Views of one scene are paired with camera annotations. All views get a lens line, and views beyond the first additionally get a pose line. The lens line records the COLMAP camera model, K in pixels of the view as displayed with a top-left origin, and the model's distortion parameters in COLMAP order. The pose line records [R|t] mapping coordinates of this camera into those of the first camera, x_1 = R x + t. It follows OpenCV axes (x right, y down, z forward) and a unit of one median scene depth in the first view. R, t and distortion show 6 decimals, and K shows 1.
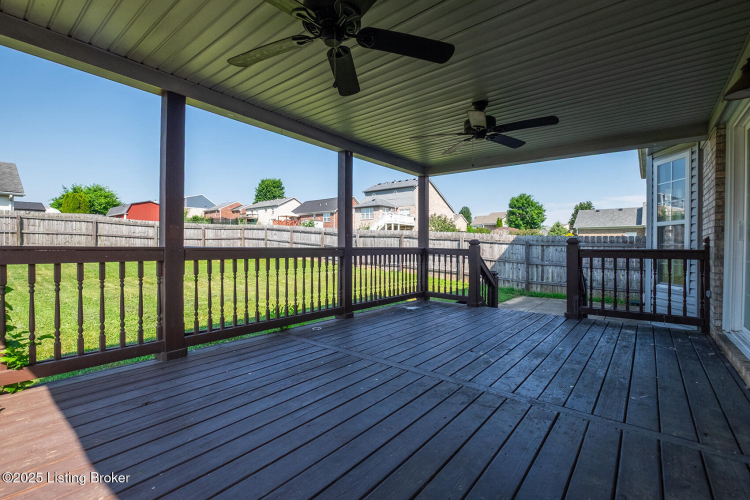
lens RADIAL K [[329.6, 0, 372.6], [0, 329.6, 250.1], [0, 0, 1]] dist [-0.002692, -0.000385]
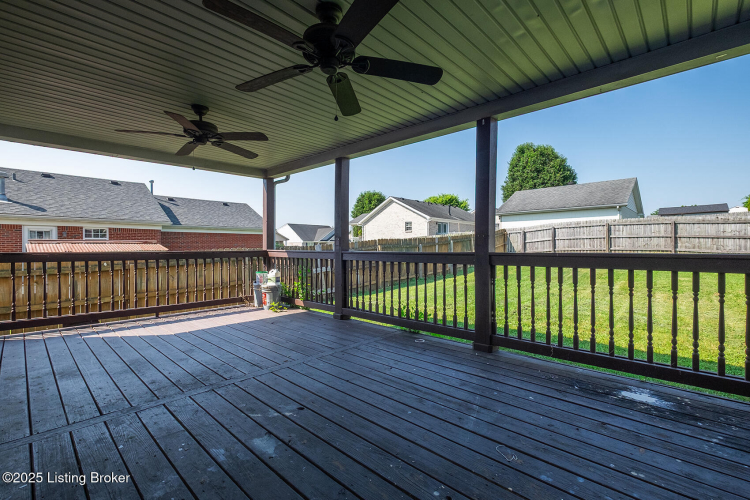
lens RADIAL K [[329.6, 0, 374.3], [0, 329.6, 249.6], [0, 0, 1]] dist [-0.002692, -0.000385]
pose [[-0.048406, -0.000543, -0.998828, 0.762864], [-0.007540, 0.999972, -0.000179, -0.014848], [0.998799, 0.007523, -0.048409, 0.931415]]
